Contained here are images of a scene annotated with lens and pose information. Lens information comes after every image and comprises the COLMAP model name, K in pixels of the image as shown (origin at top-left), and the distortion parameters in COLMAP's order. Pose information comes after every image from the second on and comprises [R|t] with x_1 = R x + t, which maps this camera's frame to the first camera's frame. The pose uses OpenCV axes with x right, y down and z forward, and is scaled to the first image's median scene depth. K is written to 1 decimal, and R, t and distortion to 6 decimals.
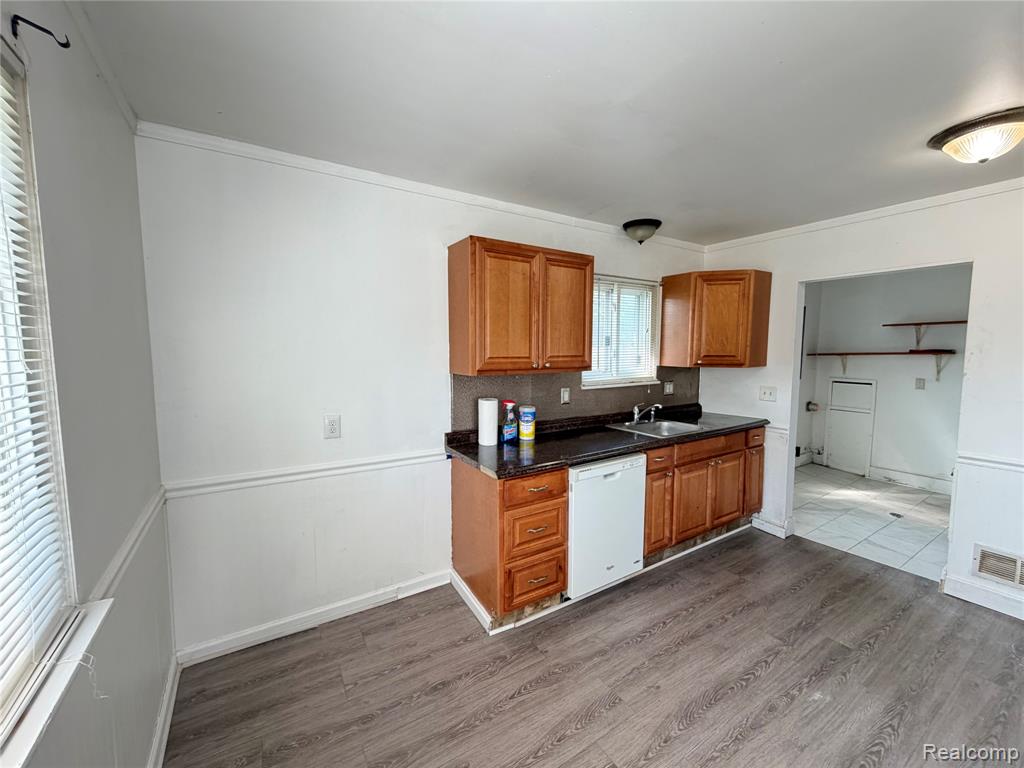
lens RADIAL K [[408.6, 0, 511.1], [0, 408.6, 383.7], [0, 0, 1]] dist [0.000714, 0.000216]
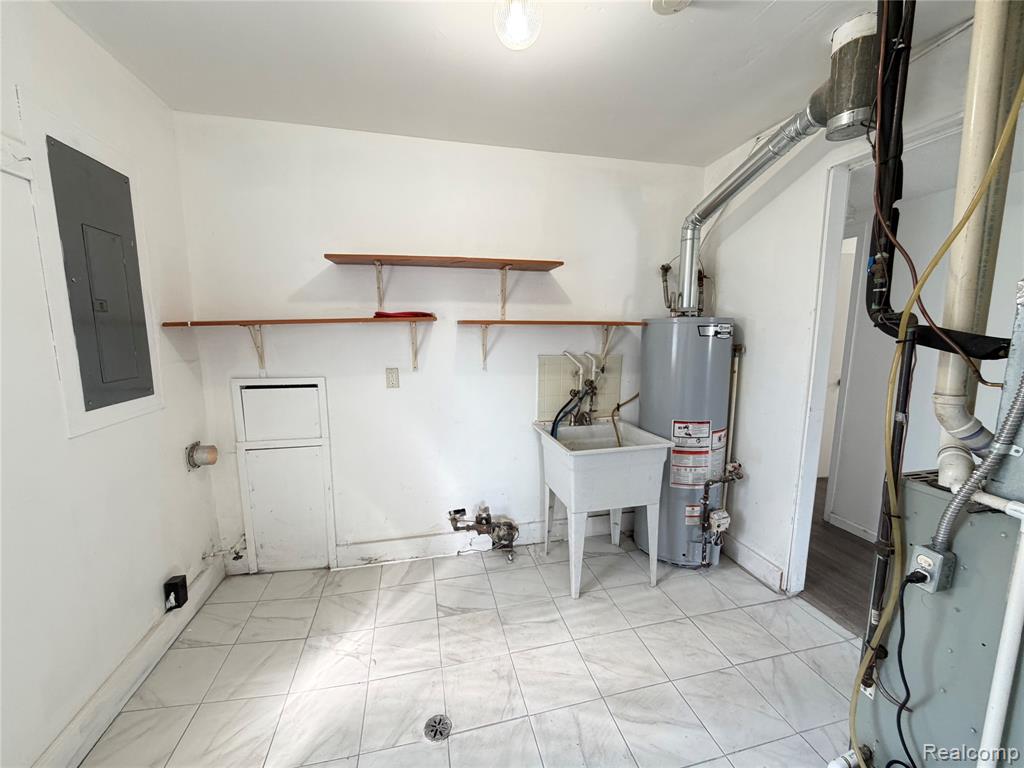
lens RADIAL K [[408.6, 0, 513.7], [0, 408.6, 386.5], [0, 0, 1]] dist [0.000714, 0.000216]
pose [[0.331406, -0.128568, 0.934687, 0.560293], [0.085273, 0.990699, 0.106038, -0.031816], [-0.939627, 0.044562, 0.339287, 0.682394]]
